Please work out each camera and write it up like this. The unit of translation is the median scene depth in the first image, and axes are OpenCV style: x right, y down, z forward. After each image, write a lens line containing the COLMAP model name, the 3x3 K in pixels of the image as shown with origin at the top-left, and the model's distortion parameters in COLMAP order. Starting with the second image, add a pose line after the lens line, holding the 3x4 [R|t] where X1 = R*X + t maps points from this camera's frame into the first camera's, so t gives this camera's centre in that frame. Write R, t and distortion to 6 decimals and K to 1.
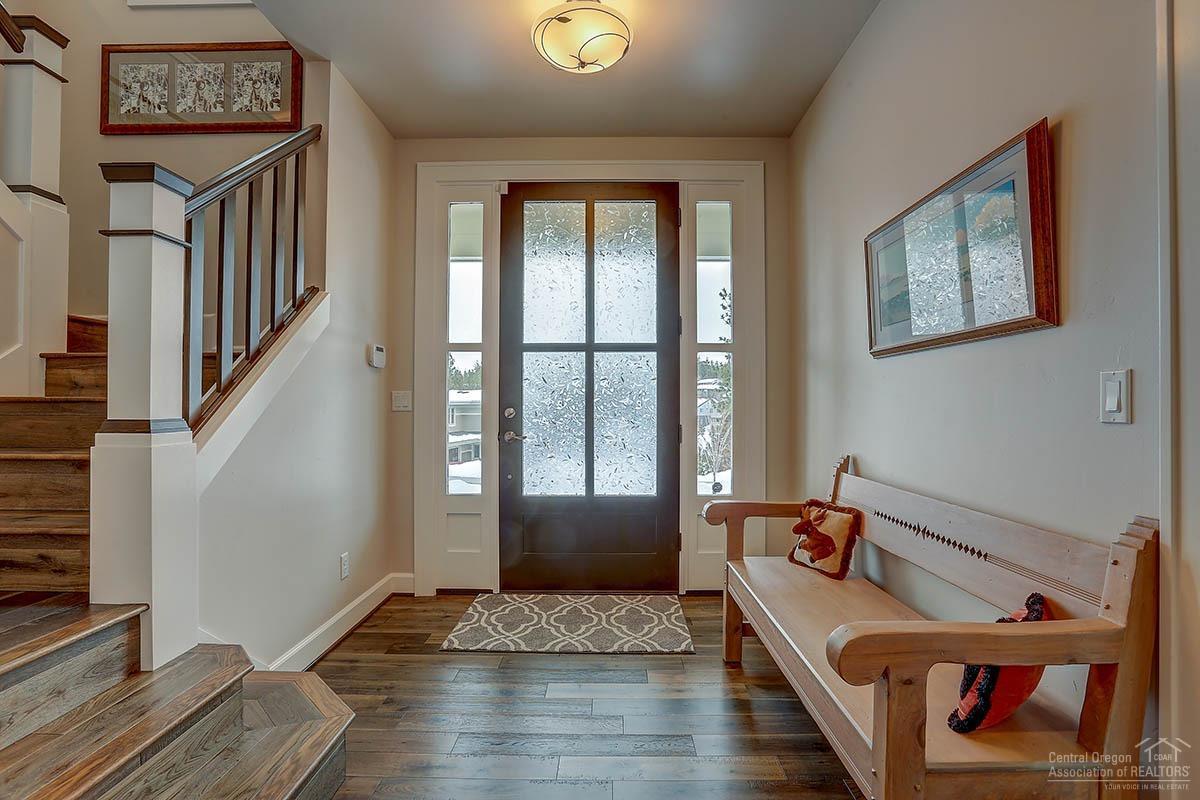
lens RADIAL K [[584.7, 0, 606.8], [0, 584.7, 401.7], [0, 0, 1]] dist [-0.077953, 0.032502]
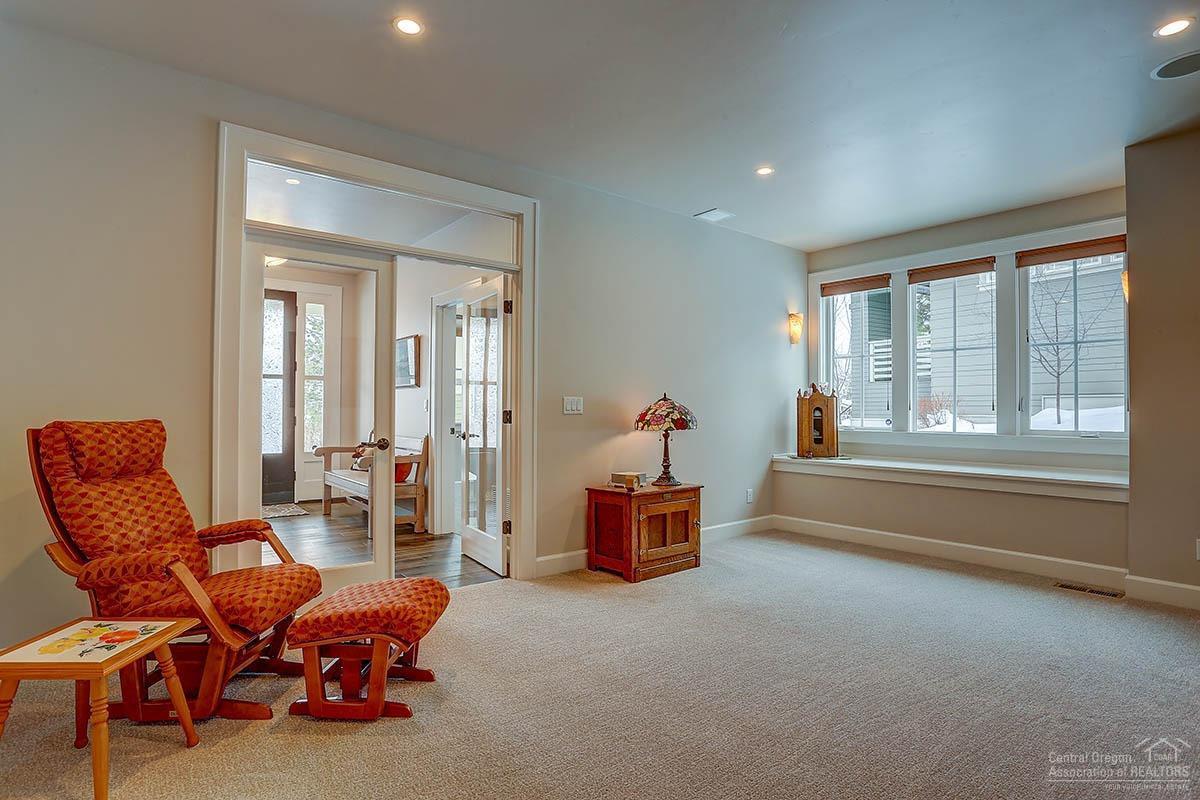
lens RADIAL K [[589.5, 0, 600.0], [0, 589.5, 400.0], [0, 0, 1]] dist [-0.065169, 0.022464]
pose [[0.773608, 0.008267, 0.633610, -0.420455], [-0.004140, 0.999959, -0.007993, -0.004993], [-0.633650, 0.003560, 0.773611, -1.531491]]
